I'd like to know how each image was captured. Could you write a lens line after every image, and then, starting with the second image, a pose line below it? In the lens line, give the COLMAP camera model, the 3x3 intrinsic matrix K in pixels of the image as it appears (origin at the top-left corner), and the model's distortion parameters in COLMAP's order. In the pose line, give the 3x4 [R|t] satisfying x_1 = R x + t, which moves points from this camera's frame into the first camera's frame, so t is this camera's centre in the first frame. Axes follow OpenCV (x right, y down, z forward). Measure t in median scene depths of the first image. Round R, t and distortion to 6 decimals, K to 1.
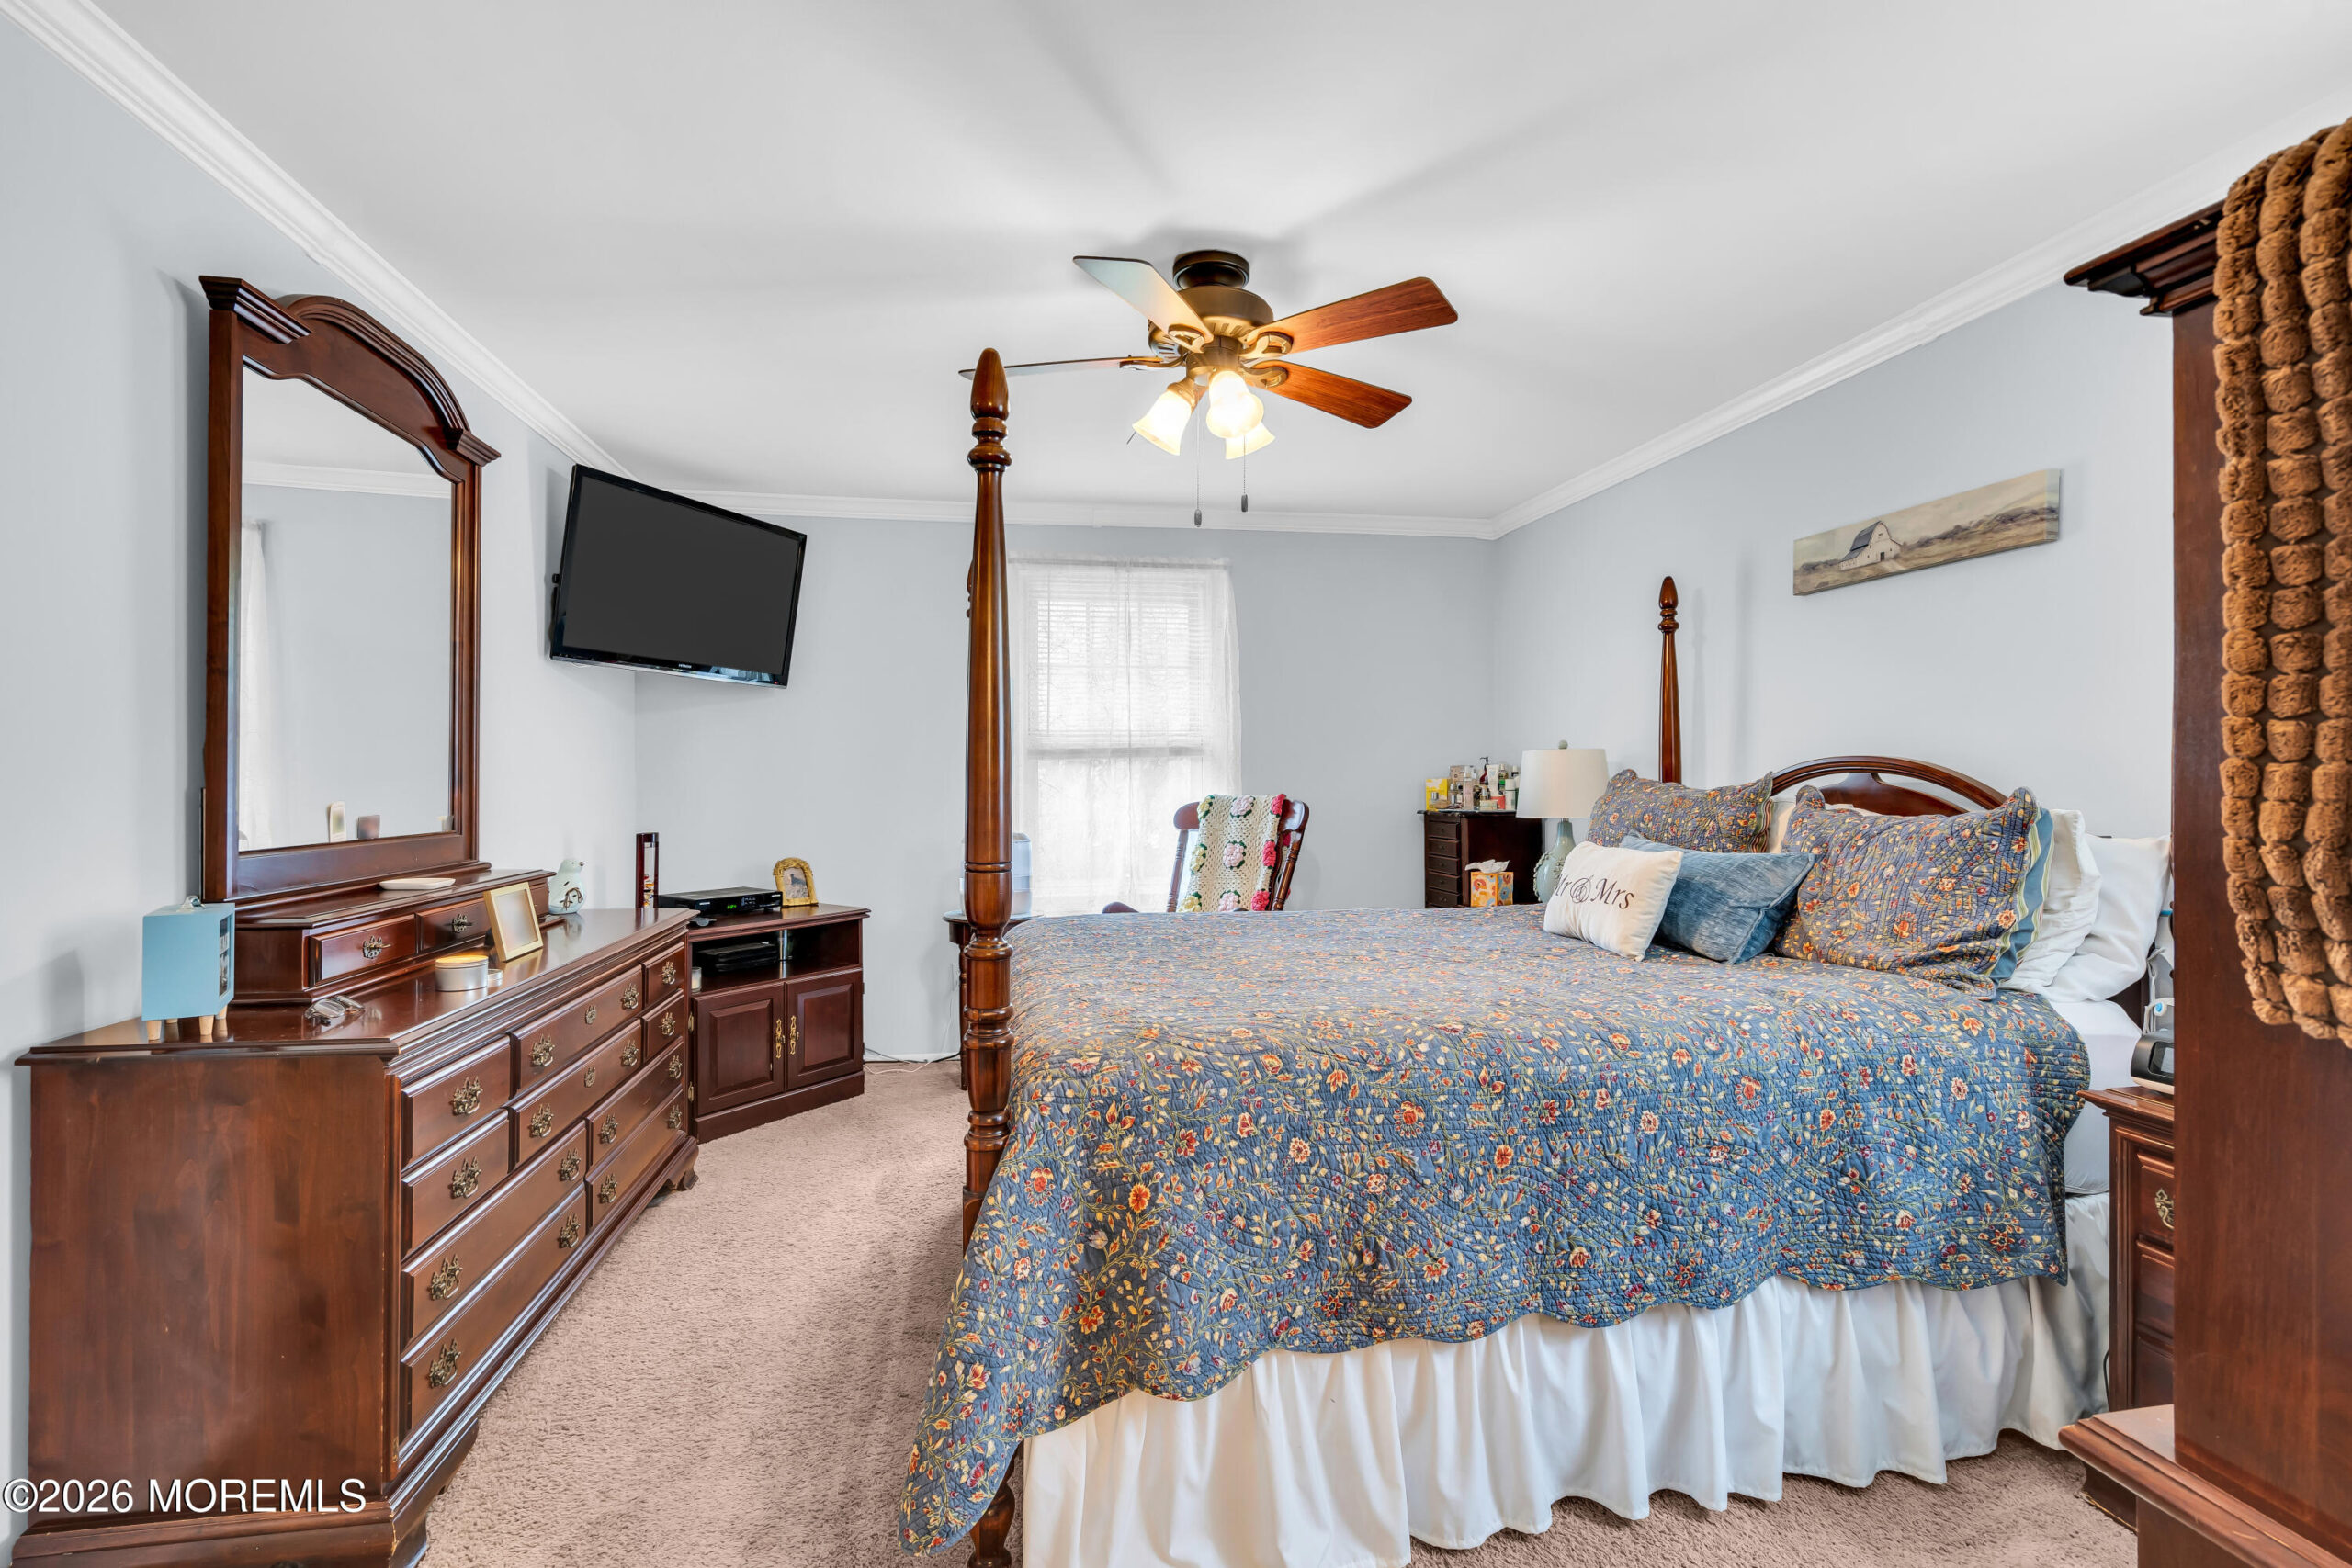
lens RADIAL K [[1078.4, 0, 1176.9], [0, 1078.4, 783.7], [0, 0, 1]] dist [-0.005775, 0.004300]
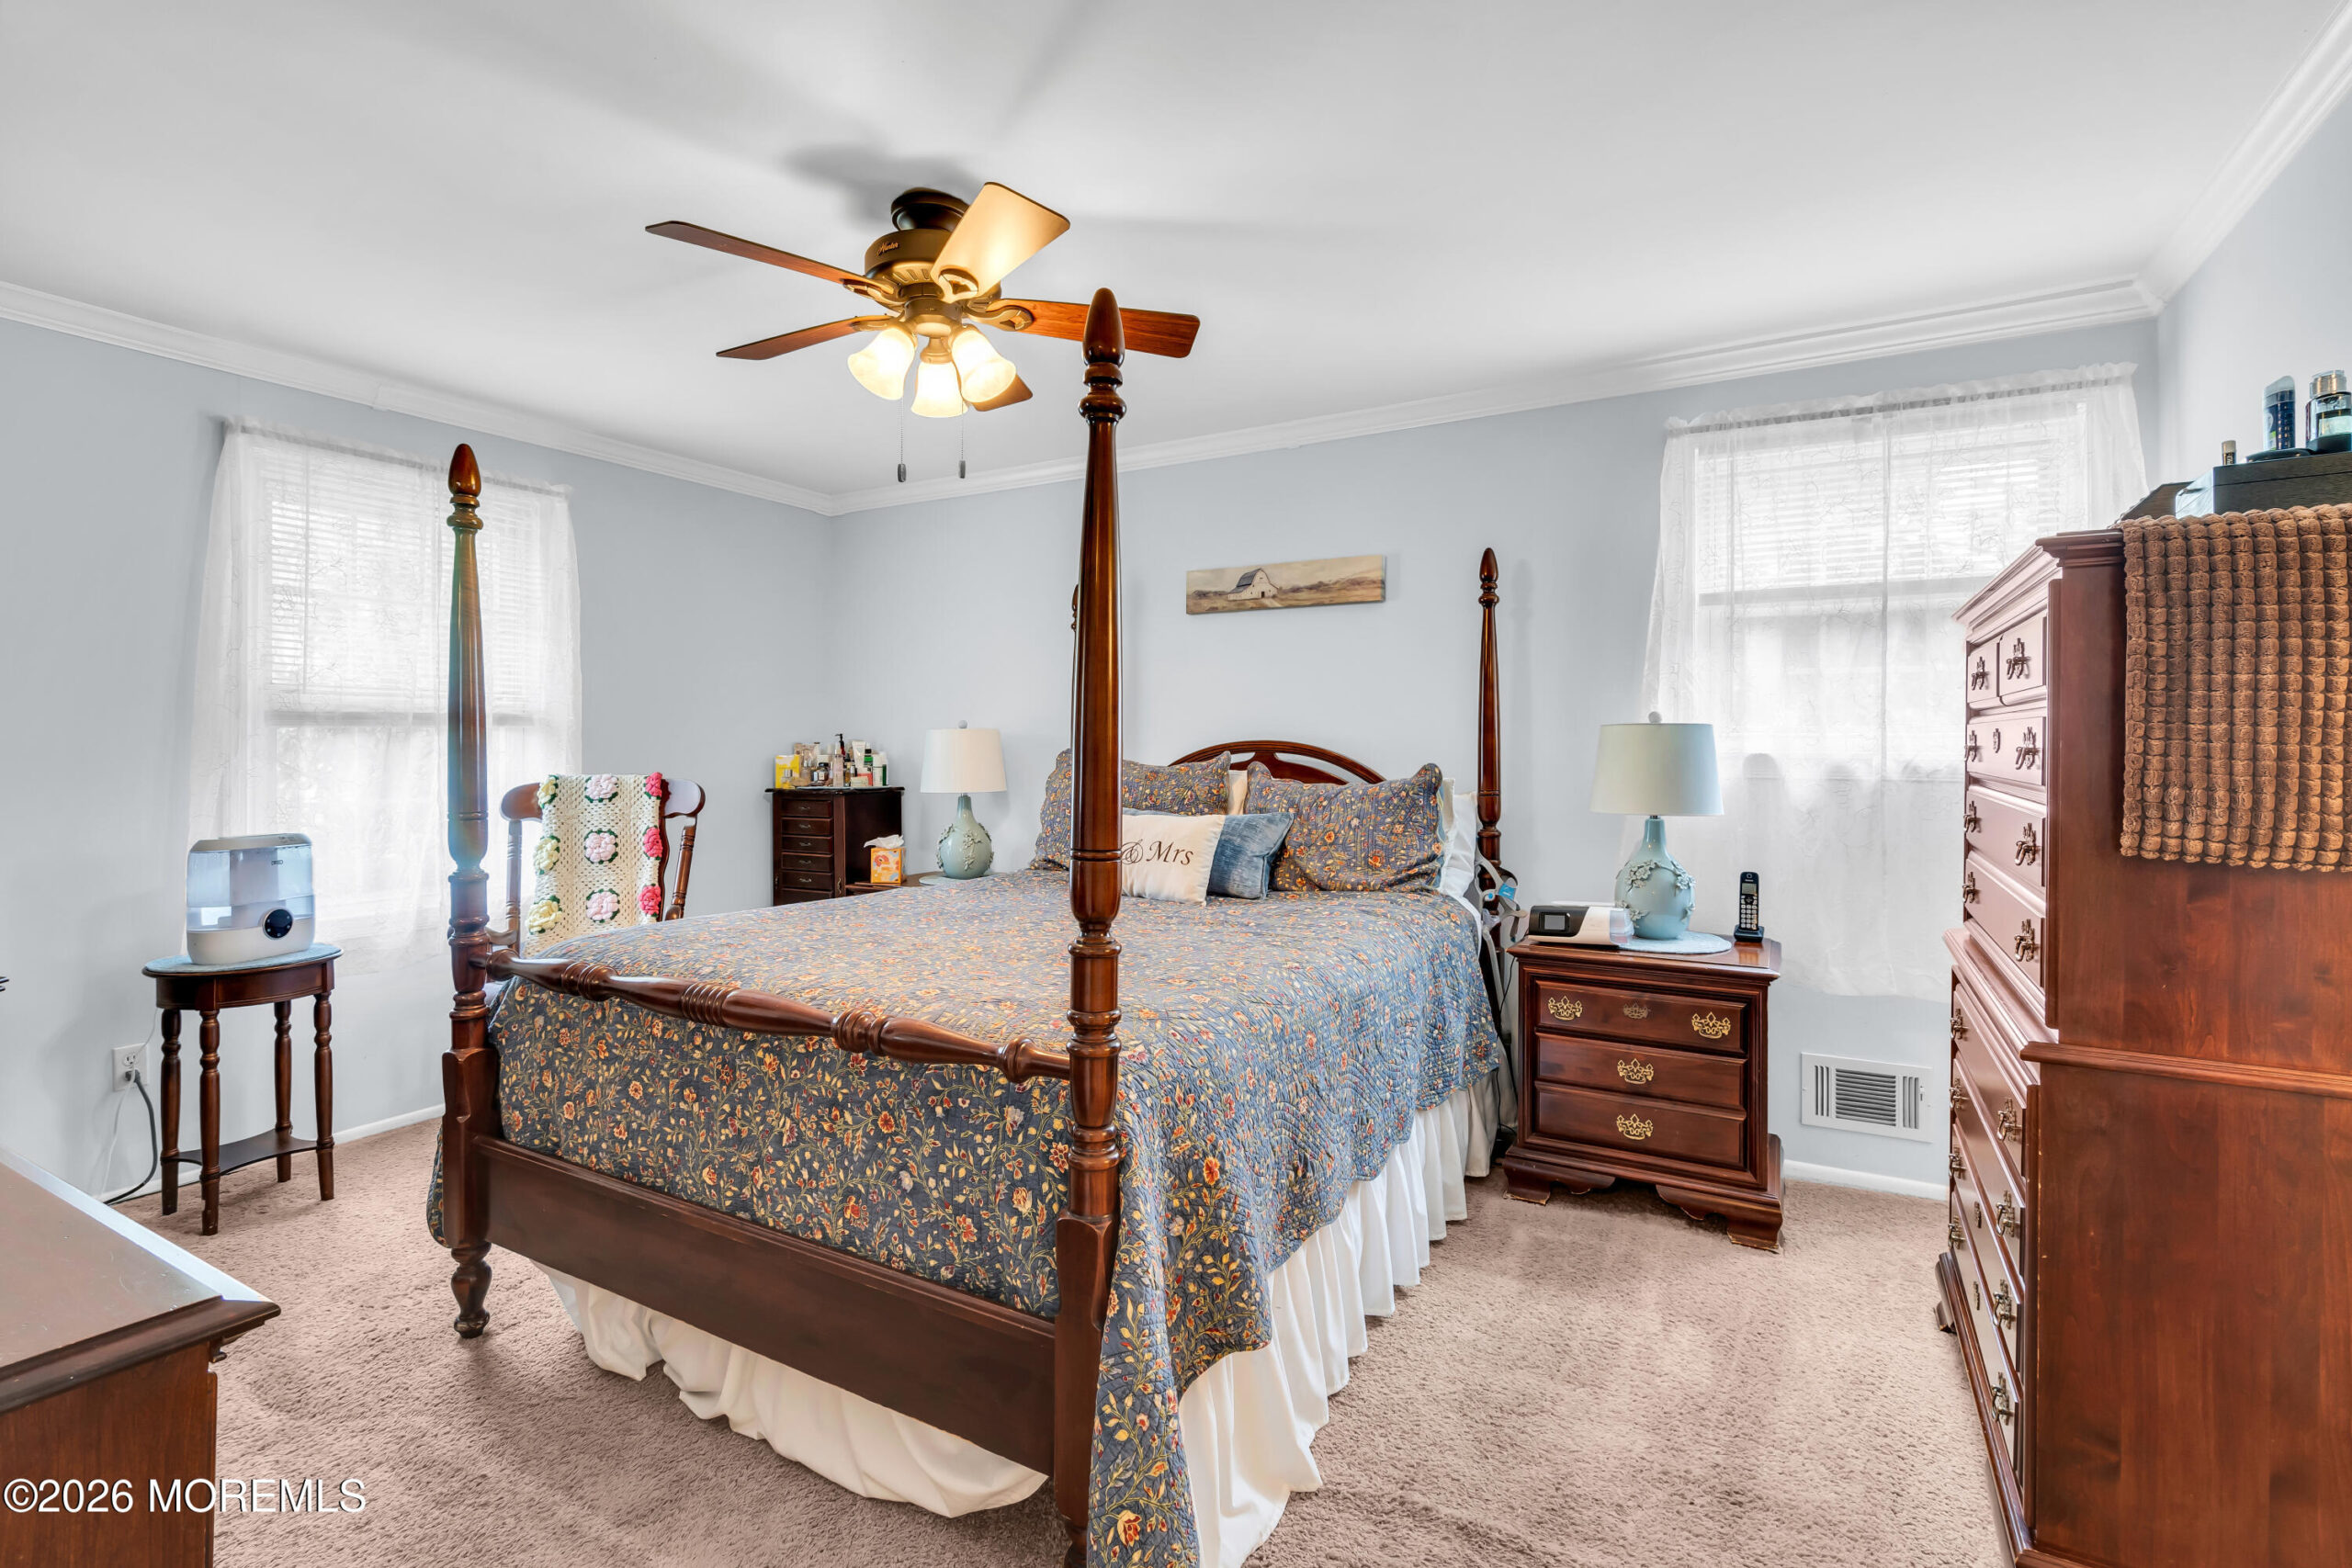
lens RADIAL K [[1078.4, 0, 1173.1], [0, 1078.4, 747.9], [0, 0, 1]] dist [-0.005775, 0.004300]
pose [[0.648579, 0.007953, 0.761106, -0.520919], [0.000294, 0.999943, -0.010699, -0.002045], [-0.761147, 0.007163, 0.648540, 0.227682]]
